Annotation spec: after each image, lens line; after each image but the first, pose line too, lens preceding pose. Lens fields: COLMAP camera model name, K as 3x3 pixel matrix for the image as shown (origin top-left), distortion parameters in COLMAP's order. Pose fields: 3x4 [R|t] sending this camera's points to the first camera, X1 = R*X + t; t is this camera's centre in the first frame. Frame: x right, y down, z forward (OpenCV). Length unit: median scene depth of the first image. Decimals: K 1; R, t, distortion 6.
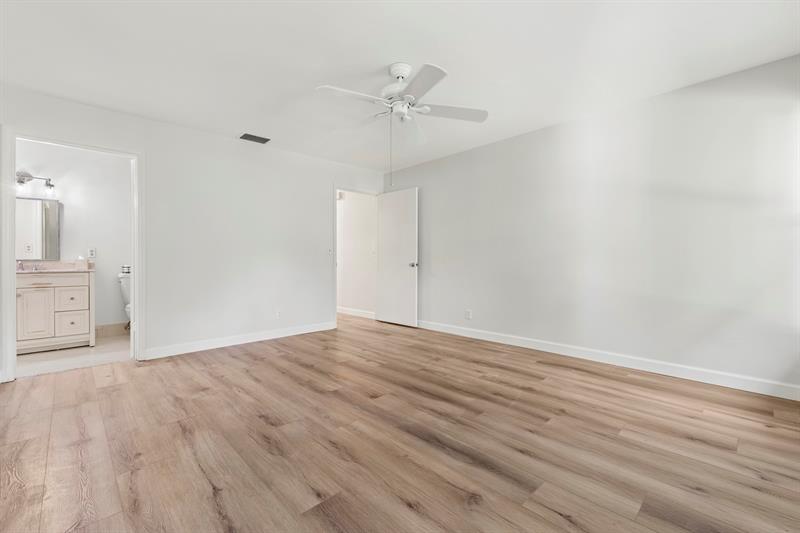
lens RADIAL K [[341.2, 0, 397.8], [0, 341.2, 261.0], [0, 0, 1]] dist [0.001426, 0.000216]
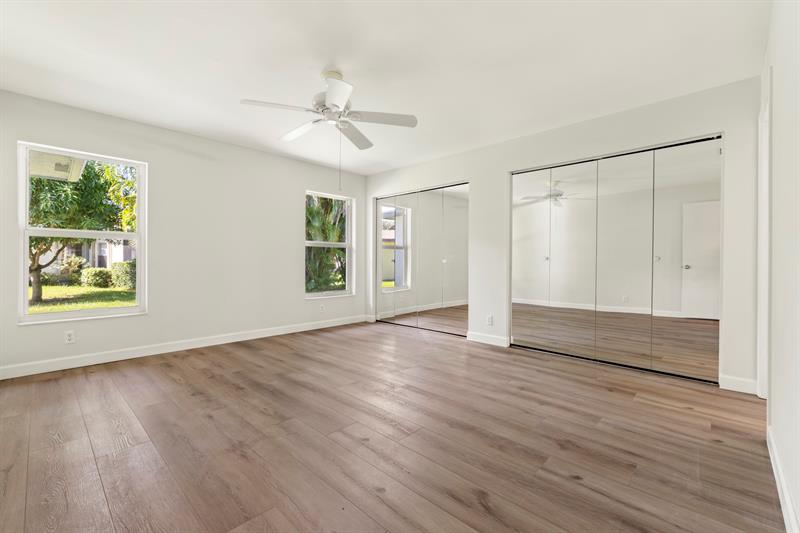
lens RADIAL K [[341.2, 0, 399.3], [0, 341.2, 263.9], [0, 0, 1]] dist [0.001426, 0.000216]
pose [[-0.999288, -0.003715, -0.037535, -0.132073], [-0.004310, 0.999866, 0.015768, -0.011183], [0.037471, 0.015918, -0.999171, 1.697123]]
